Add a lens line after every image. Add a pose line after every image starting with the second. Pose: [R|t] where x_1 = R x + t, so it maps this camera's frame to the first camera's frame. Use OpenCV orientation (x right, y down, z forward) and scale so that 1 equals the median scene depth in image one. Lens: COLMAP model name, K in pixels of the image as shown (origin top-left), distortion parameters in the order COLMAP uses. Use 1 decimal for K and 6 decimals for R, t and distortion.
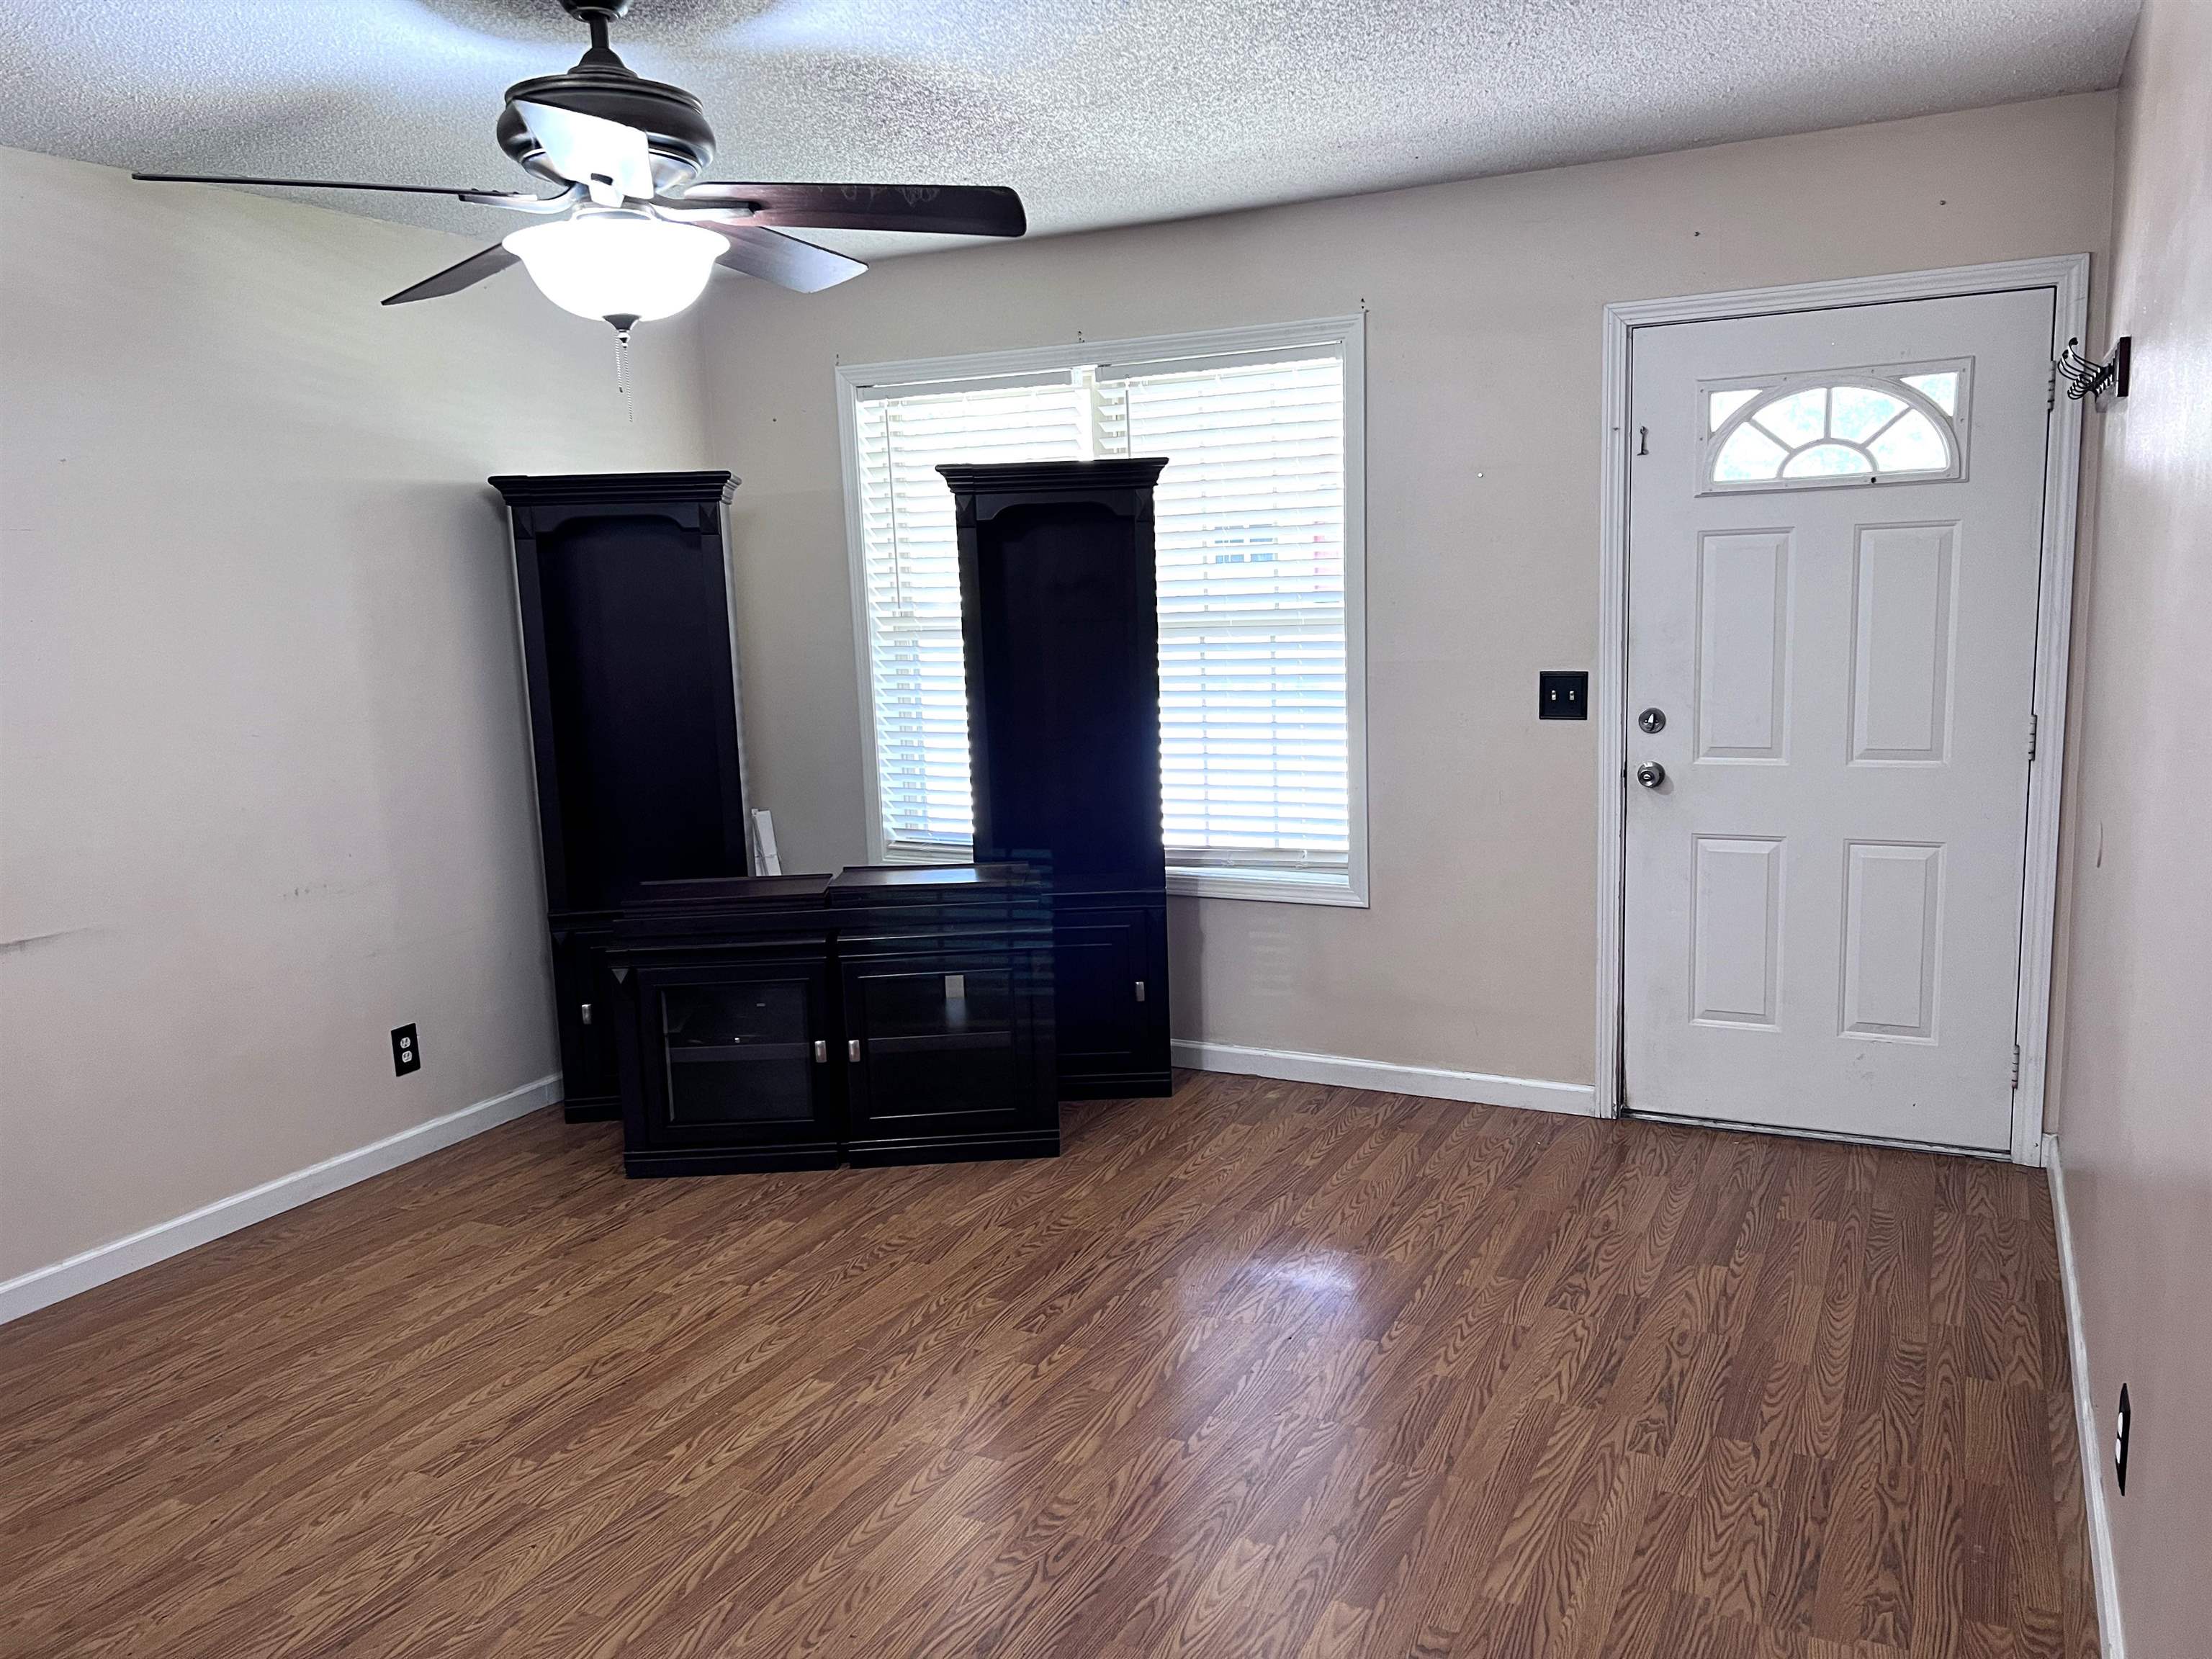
lens RADIAL K [[1668.9, 0, 1120.6], [0, 1668.9, 836.7], [0, 0, 1]] dist [0.065350, -0.084536]
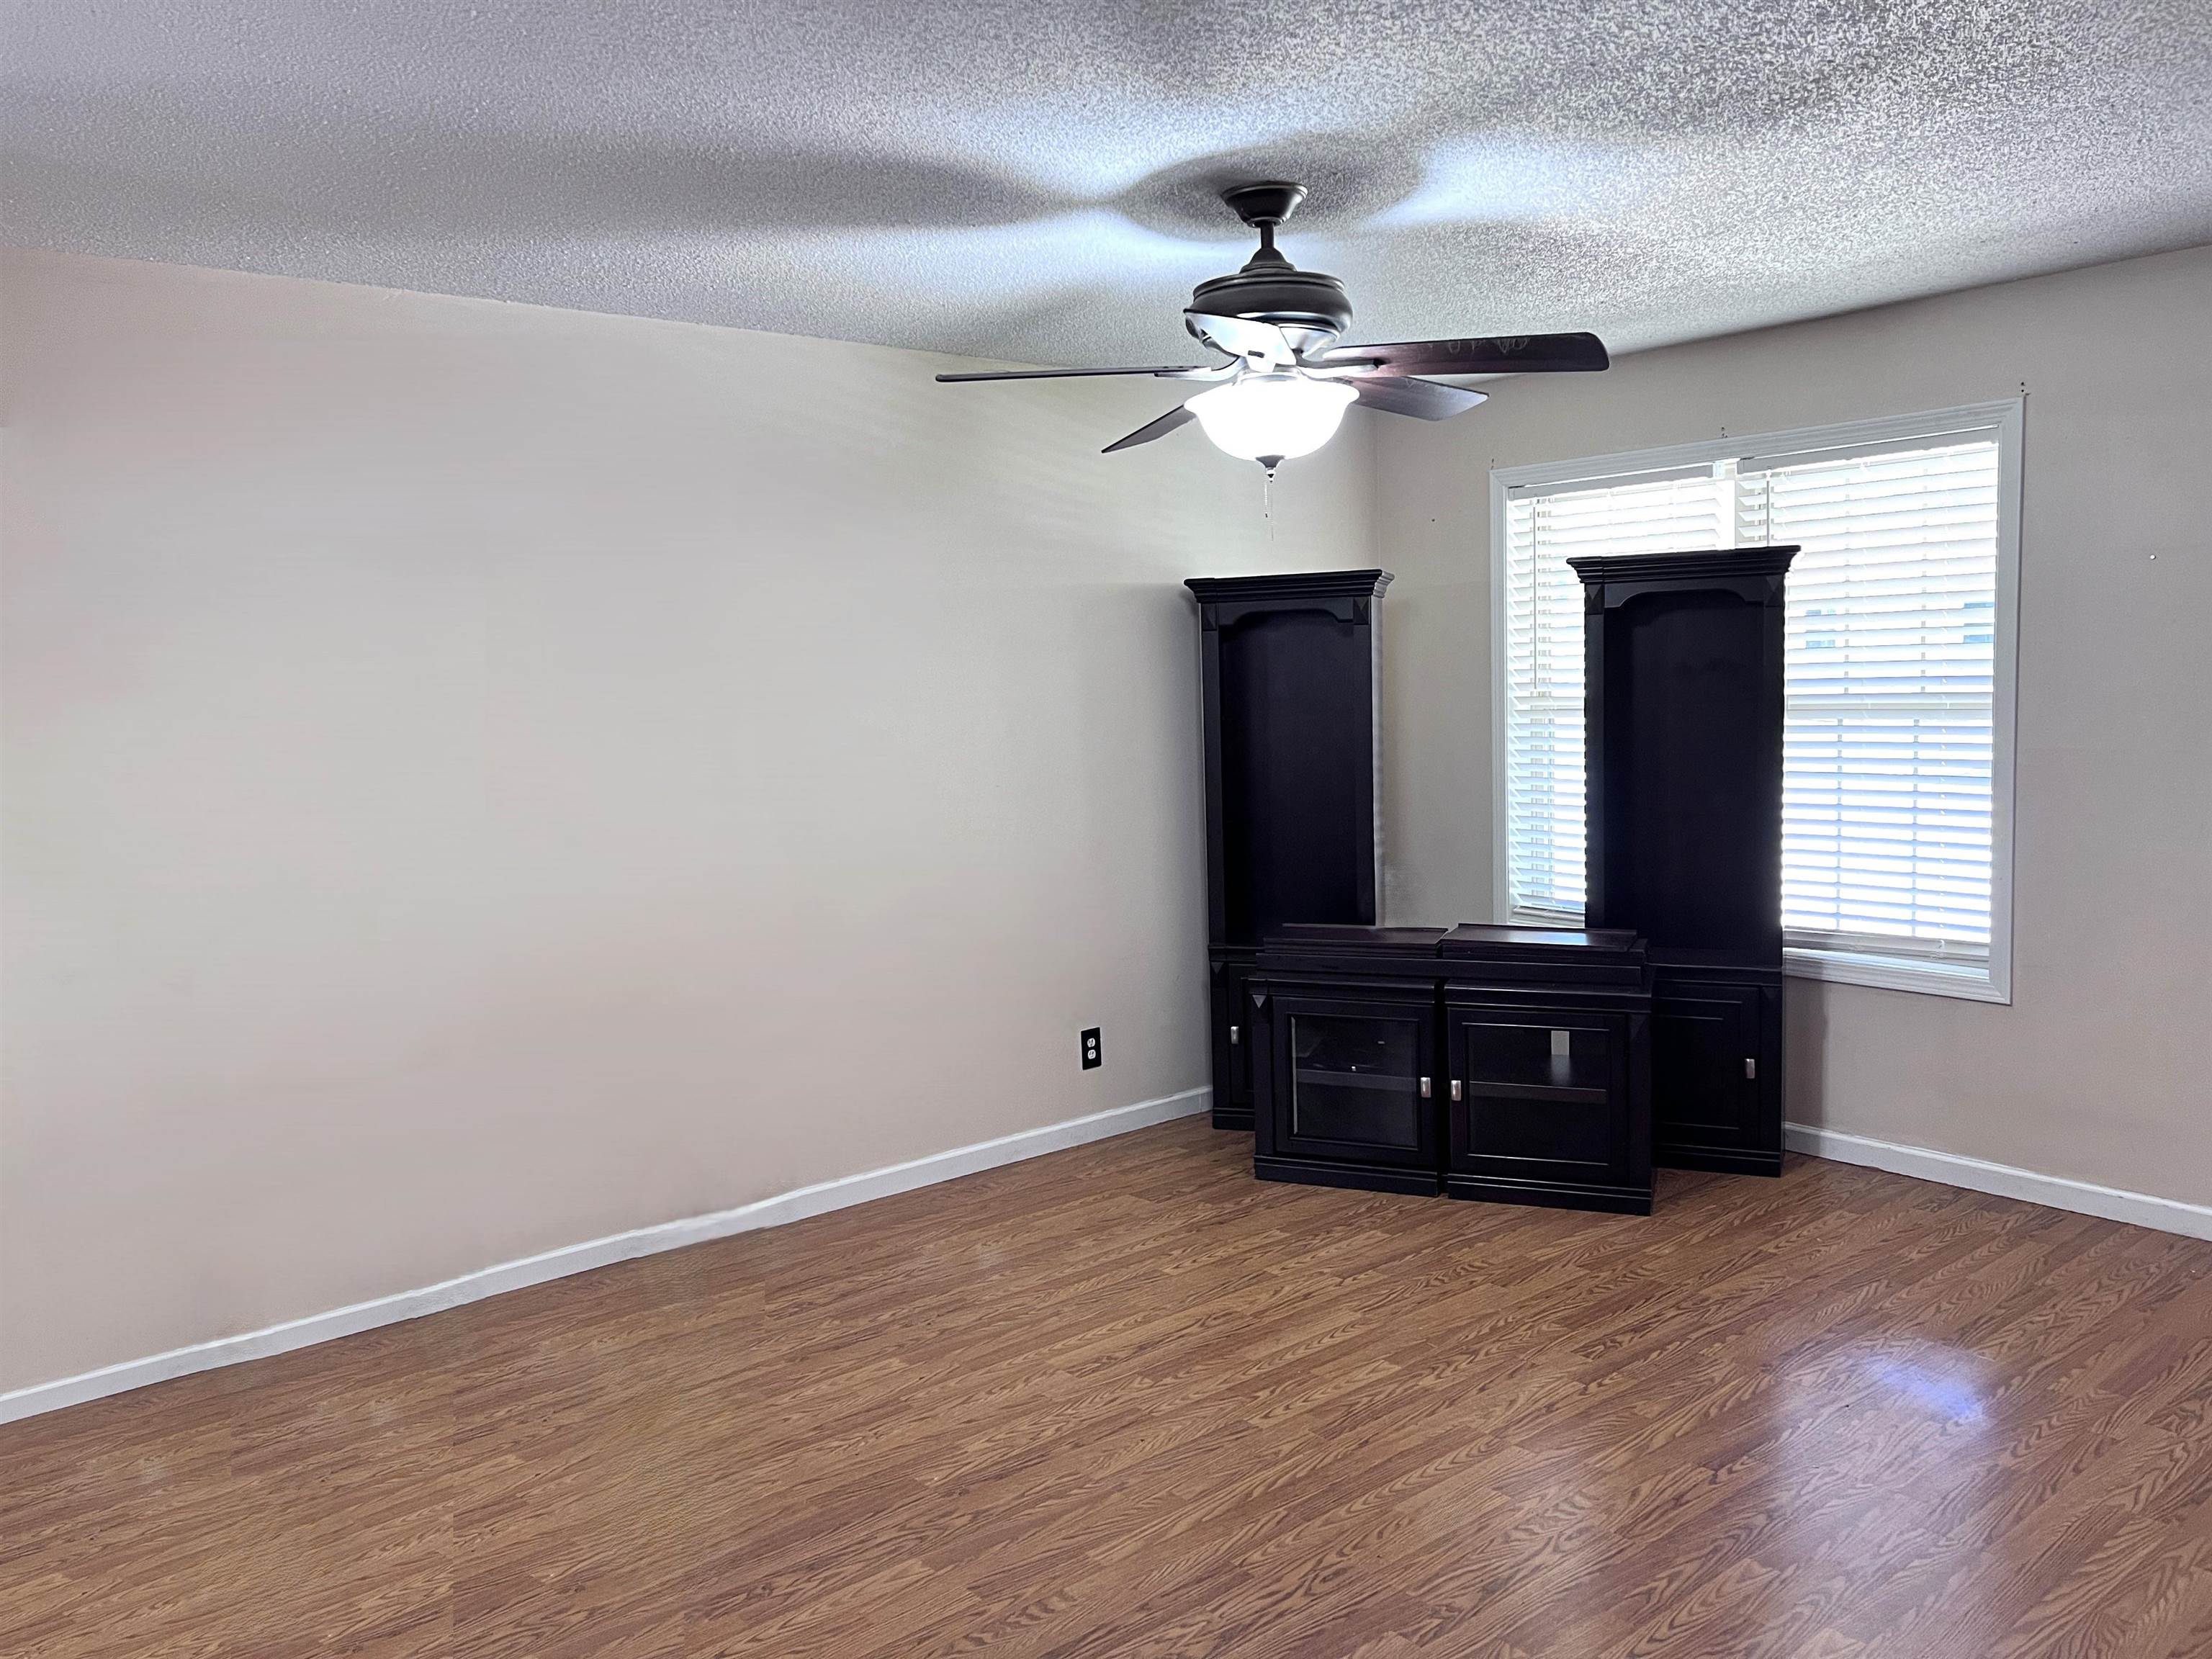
lens RADIAL K [[1668.9, 0, 1109.4], [0, 1668.9, 822.6], [0, 0, 1]] dist [0.065350, -0.084536]
pose [[0.912654, 0.043490, -0.406413, 0.073675], [-0.065832, 0.996982, -0.041146, 0.013798], [0.403397, 0.064307, 0.912763, -0.108454]]
